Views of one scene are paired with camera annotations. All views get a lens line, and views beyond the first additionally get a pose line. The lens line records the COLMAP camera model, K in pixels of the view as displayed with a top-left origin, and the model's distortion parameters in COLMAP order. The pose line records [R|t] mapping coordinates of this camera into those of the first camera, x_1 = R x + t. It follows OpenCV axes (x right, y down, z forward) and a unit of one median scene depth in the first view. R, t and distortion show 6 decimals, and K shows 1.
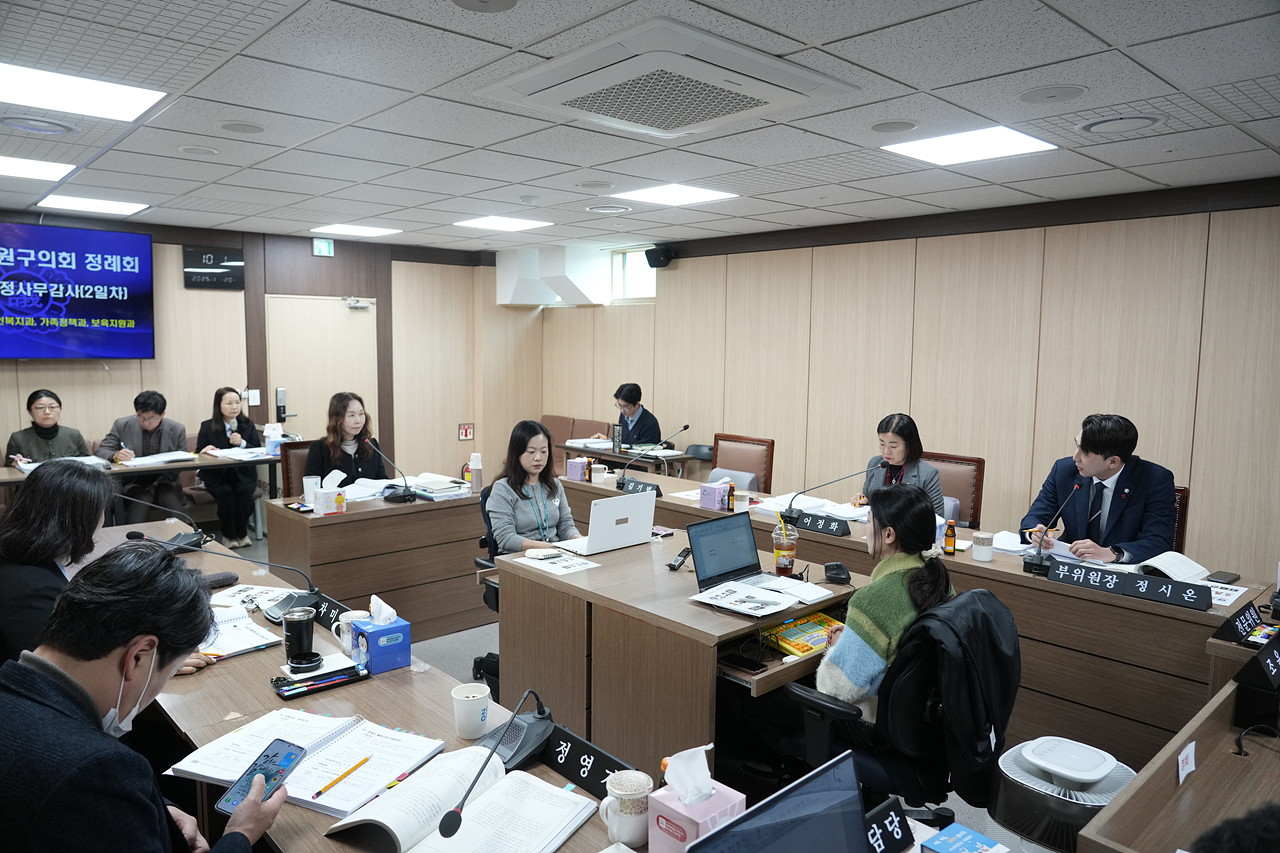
lens RADIAL K [[858.8, 0, 640.0], [0, 858.8, 426.5], [0, 0, 1]] dist [-0.024742, 0.019997]
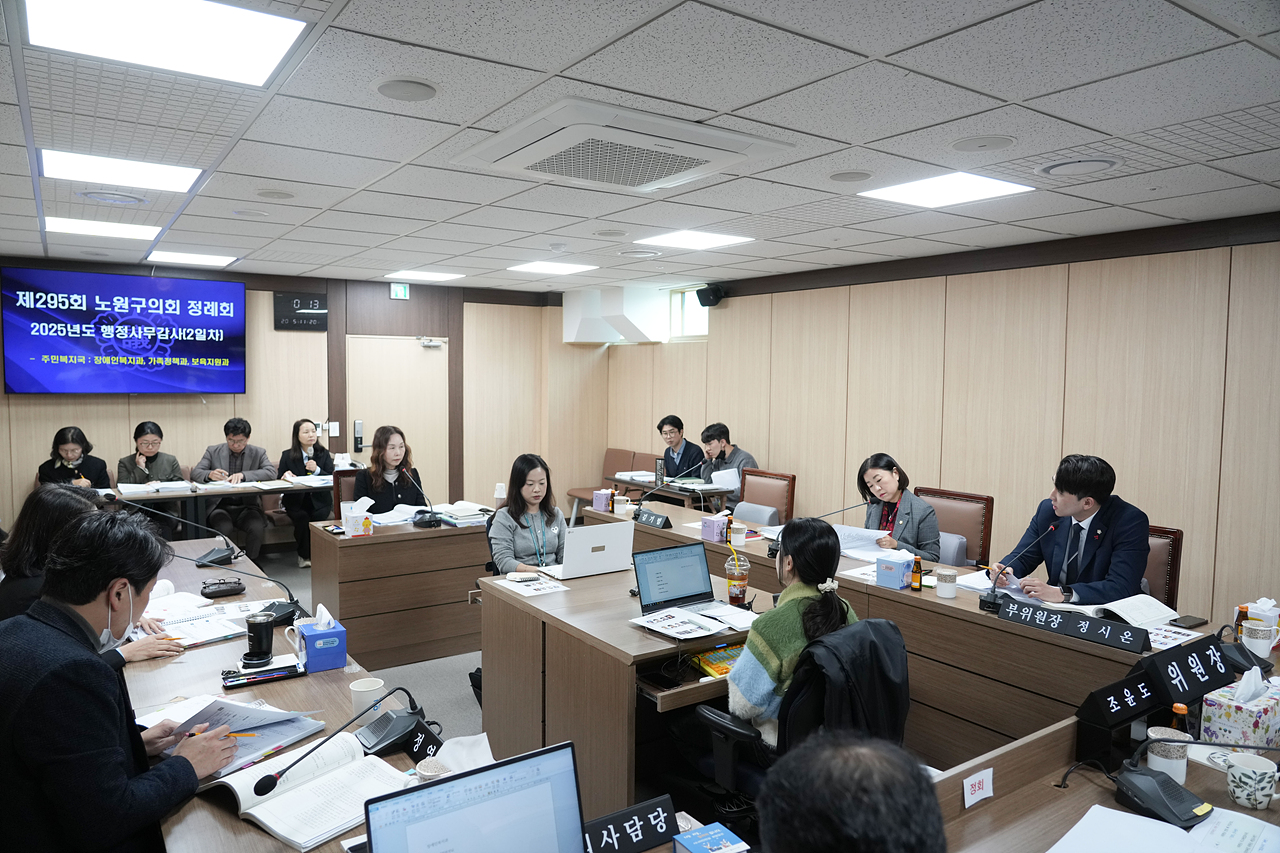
lens RADIAL K [[858.8, 0, 640.0], [0, 858.8, 426.5], [0, 0, 1]] dist [-0.024742, 0.019997]
pose [[0.990609, 0.007593, -0.136515, 0.123123], [-0.012912, 0.999190, -0.038120, -0.001096], [0.136115, 0.039525, 0.989904, -0.039277]]
